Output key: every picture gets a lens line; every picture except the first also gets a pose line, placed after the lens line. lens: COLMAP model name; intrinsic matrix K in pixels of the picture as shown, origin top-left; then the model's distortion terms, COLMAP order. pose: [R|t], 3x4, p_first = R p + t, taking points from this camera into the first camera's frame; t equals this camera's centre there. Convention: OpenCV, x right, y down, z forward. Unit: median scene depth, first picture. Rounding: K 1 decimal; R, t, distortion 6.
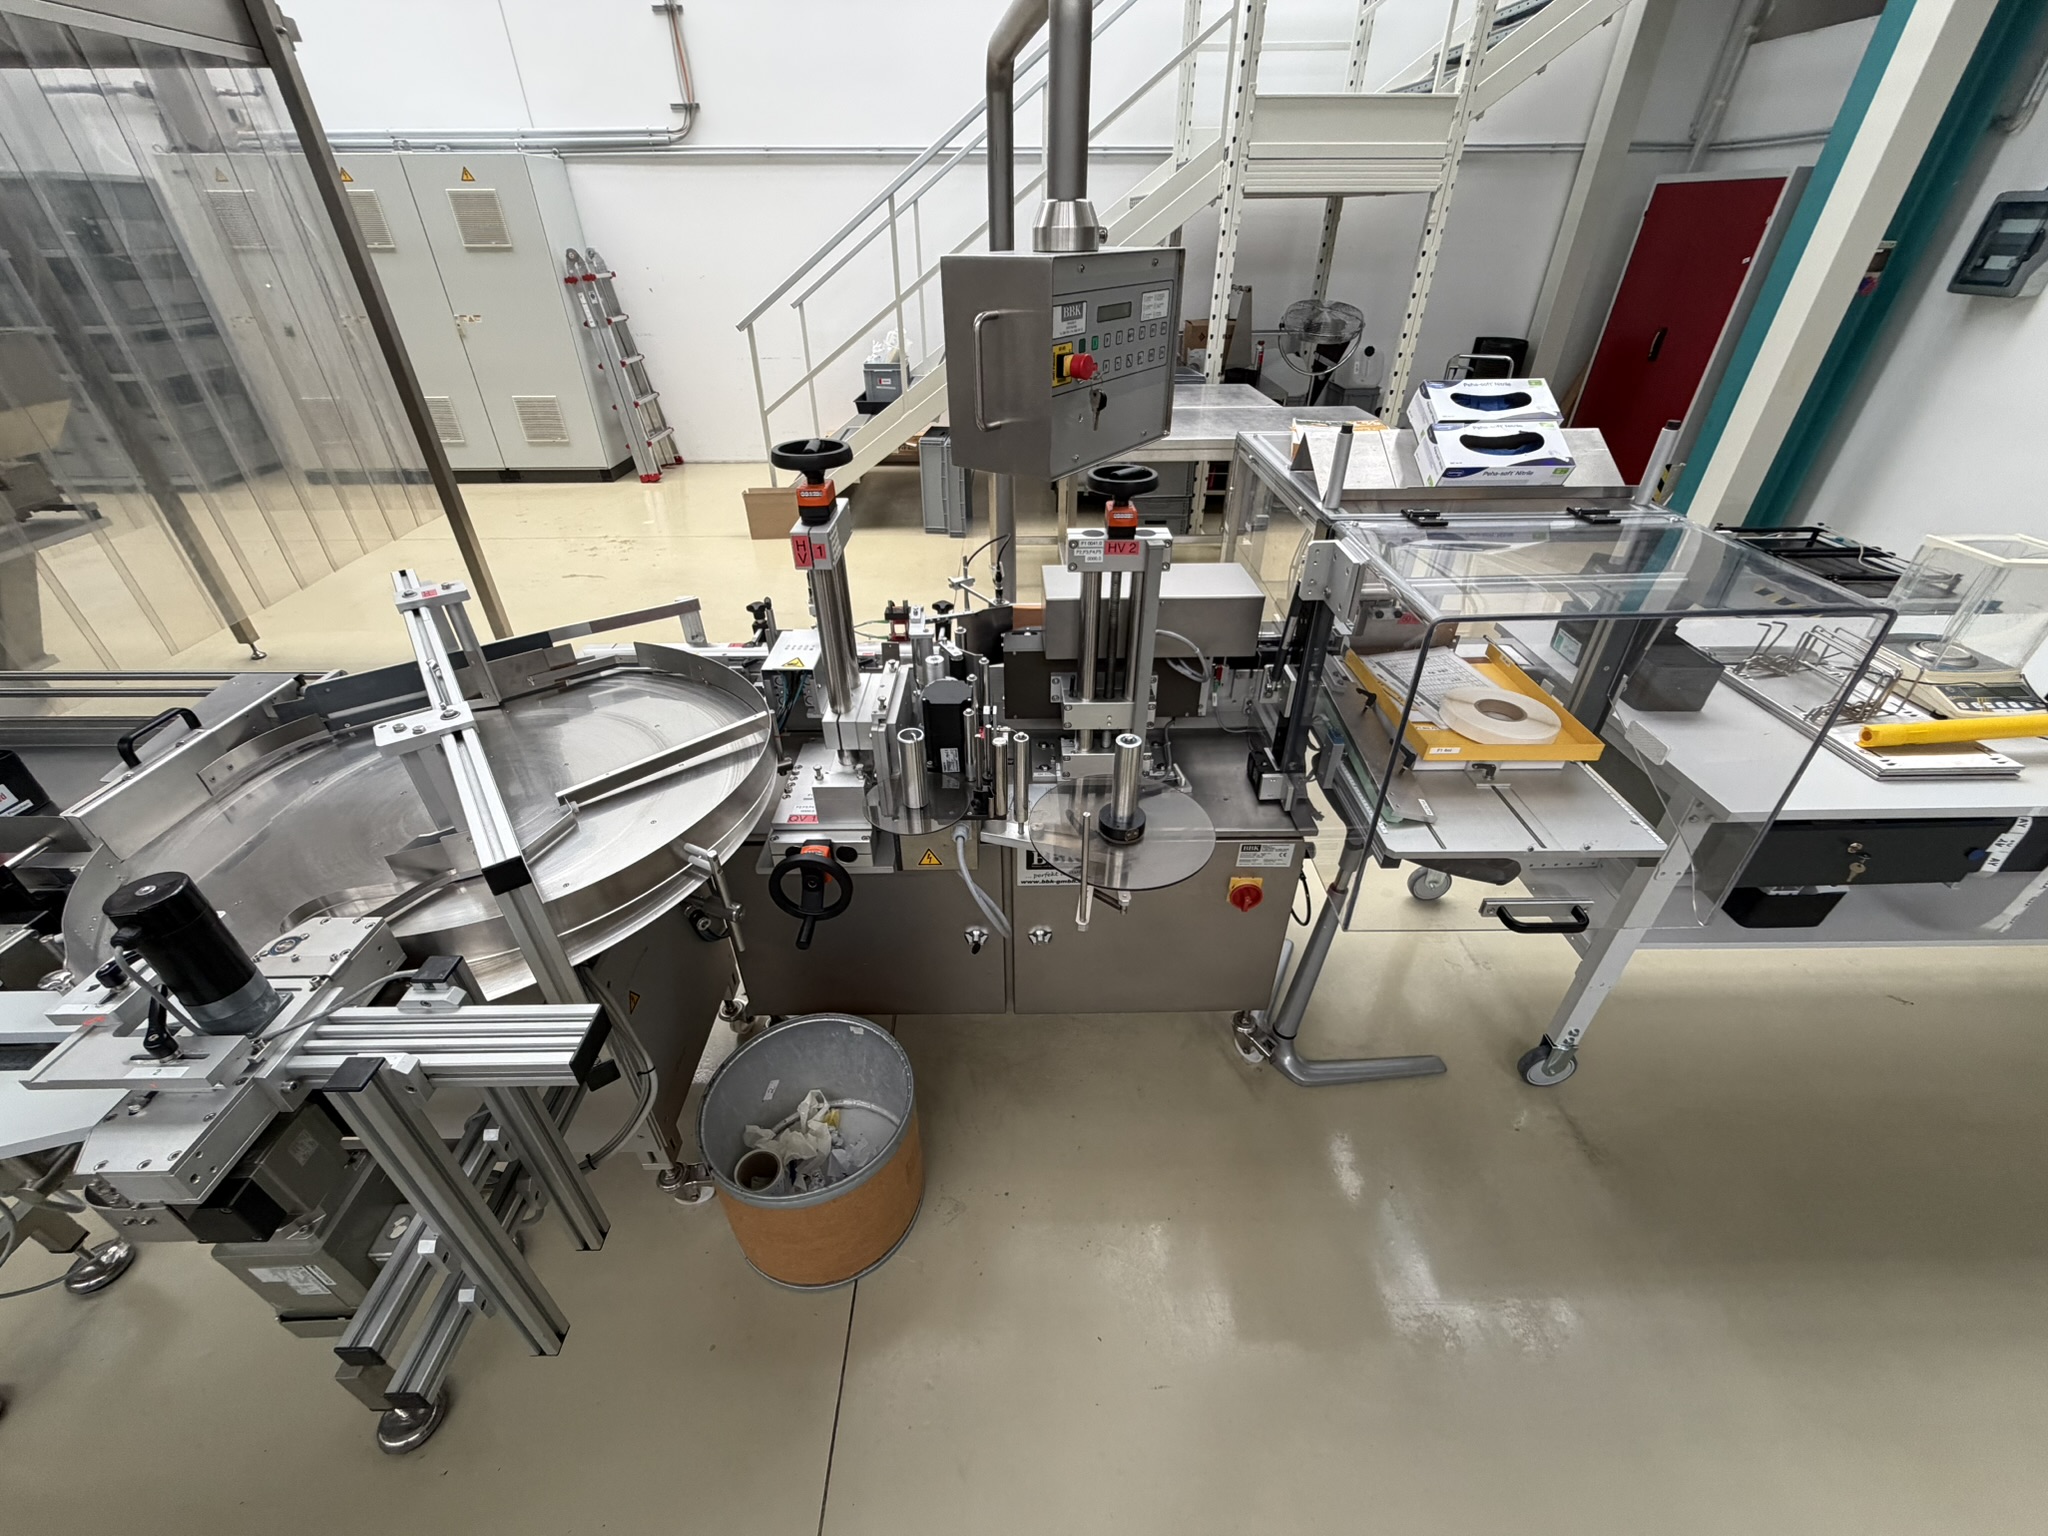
lens RADIAL K [[816.5, 0, 1023.2], [0, 816.5, 765.5], [0, 0, 1]] dist [0.001440, 0.000016]
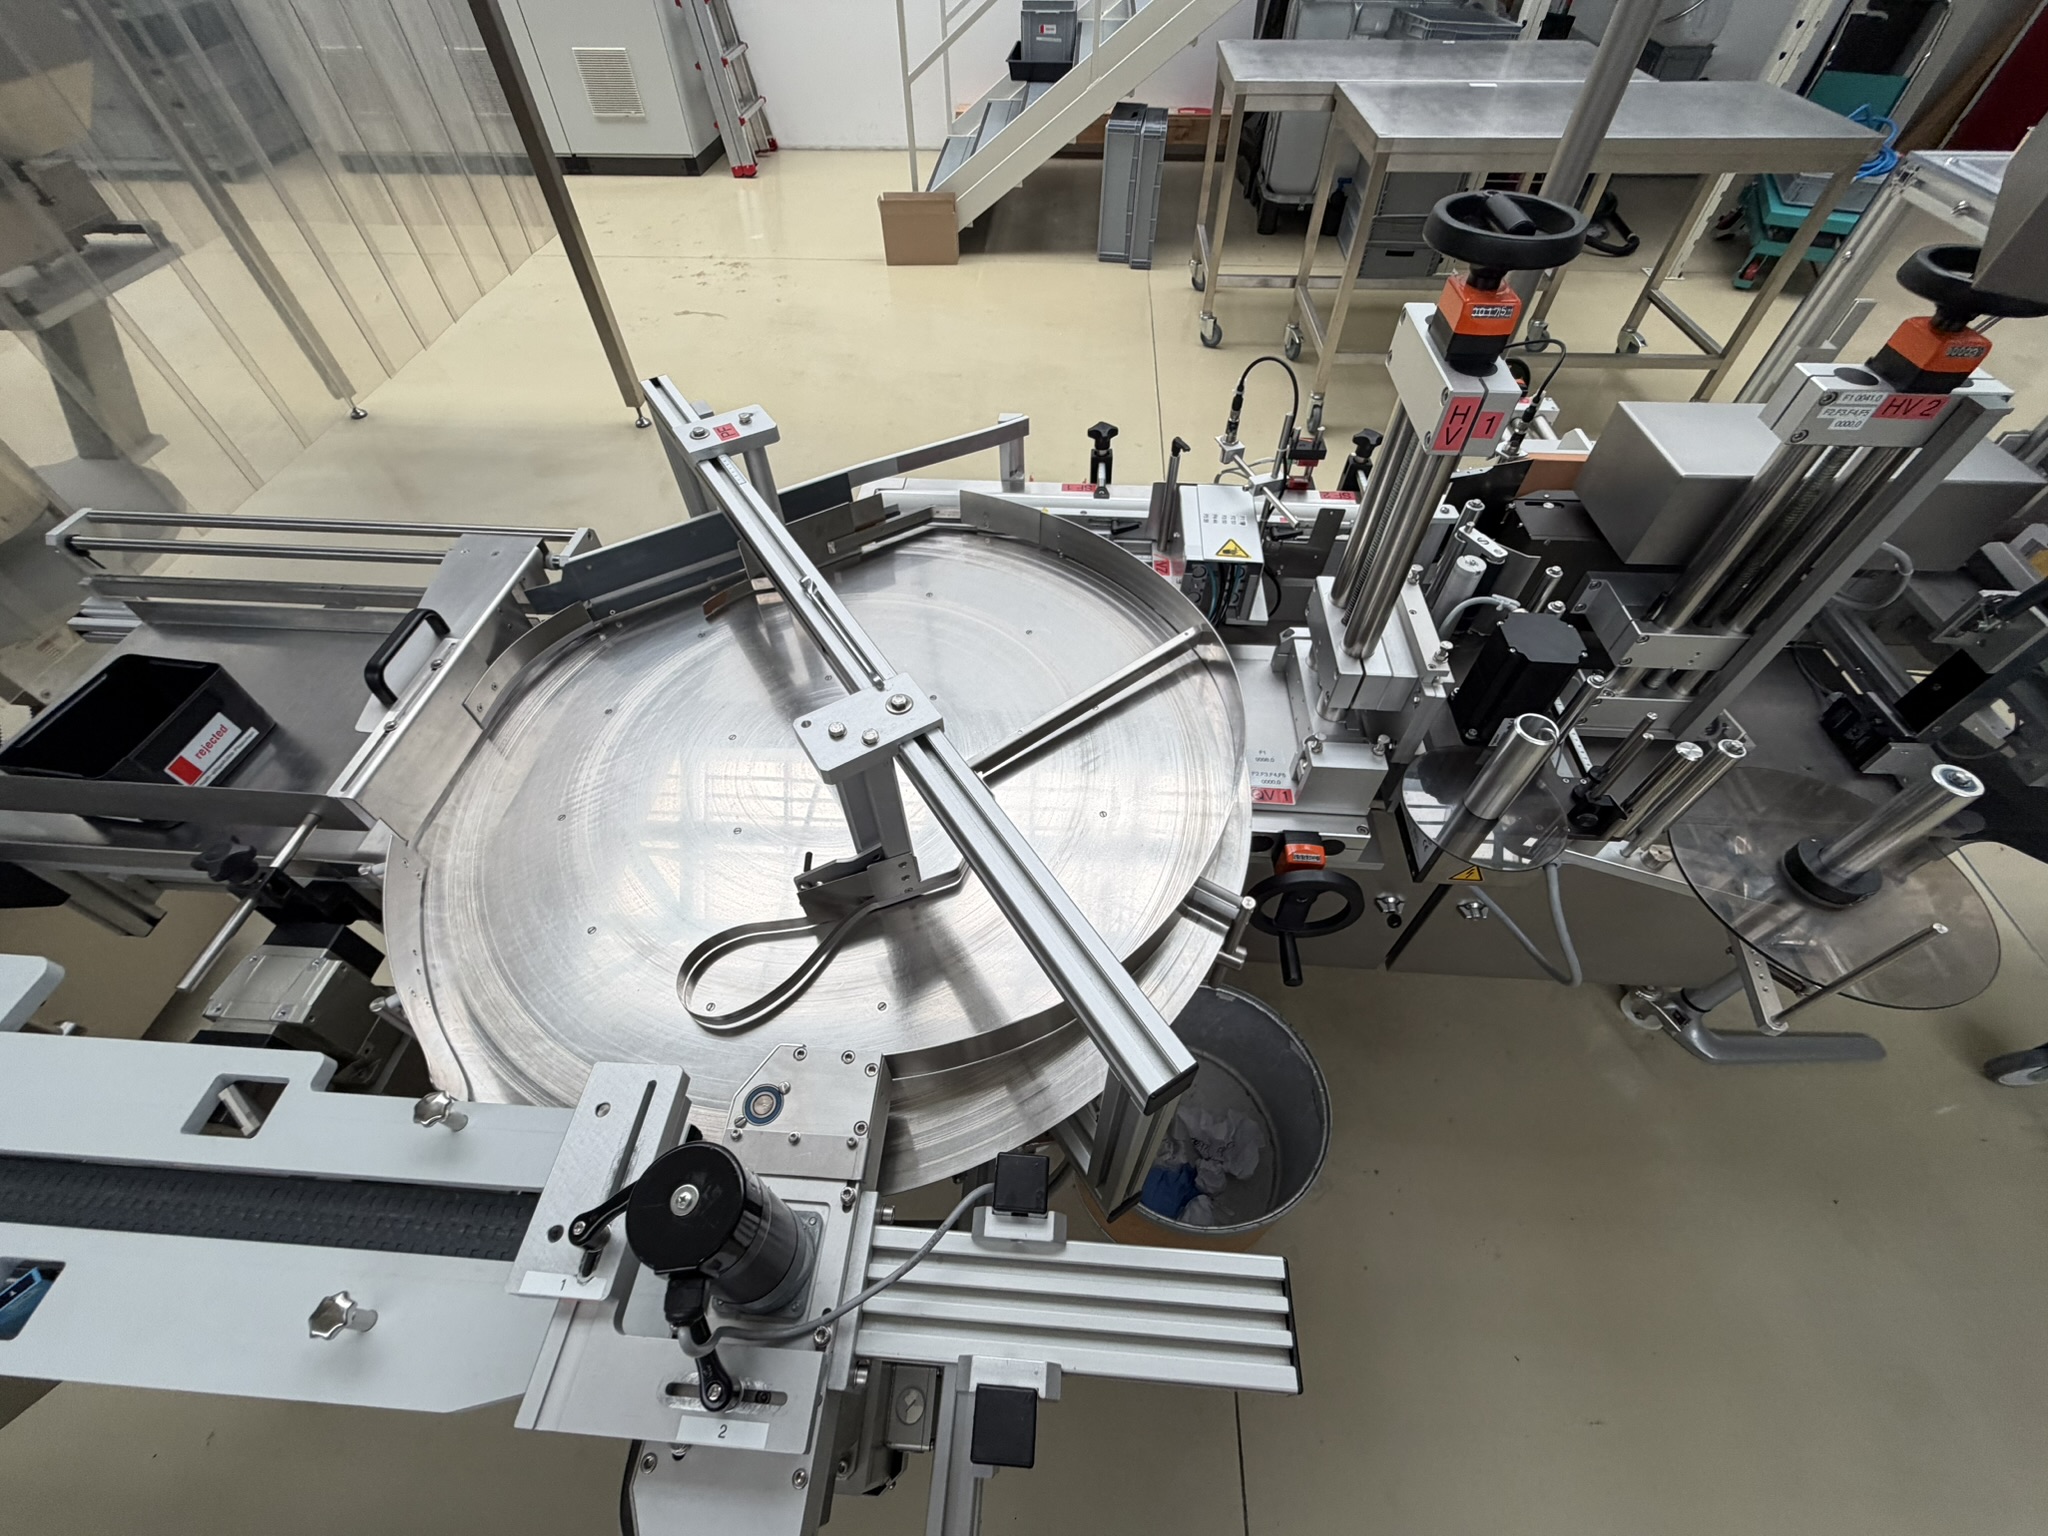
lens RADIAL K [[816.5, 0, 1021.7], [0, 816.5, 765.0], [0, 0, 1]] dist [0.001440, 0.000016]
pose [[0.996811, 0.058628, -0.054138, -0.283409], [-0.040248, 0.955168, 0.293317, -0.102208], [0.068907, -0.290202, 0.954481, 0.195573]]
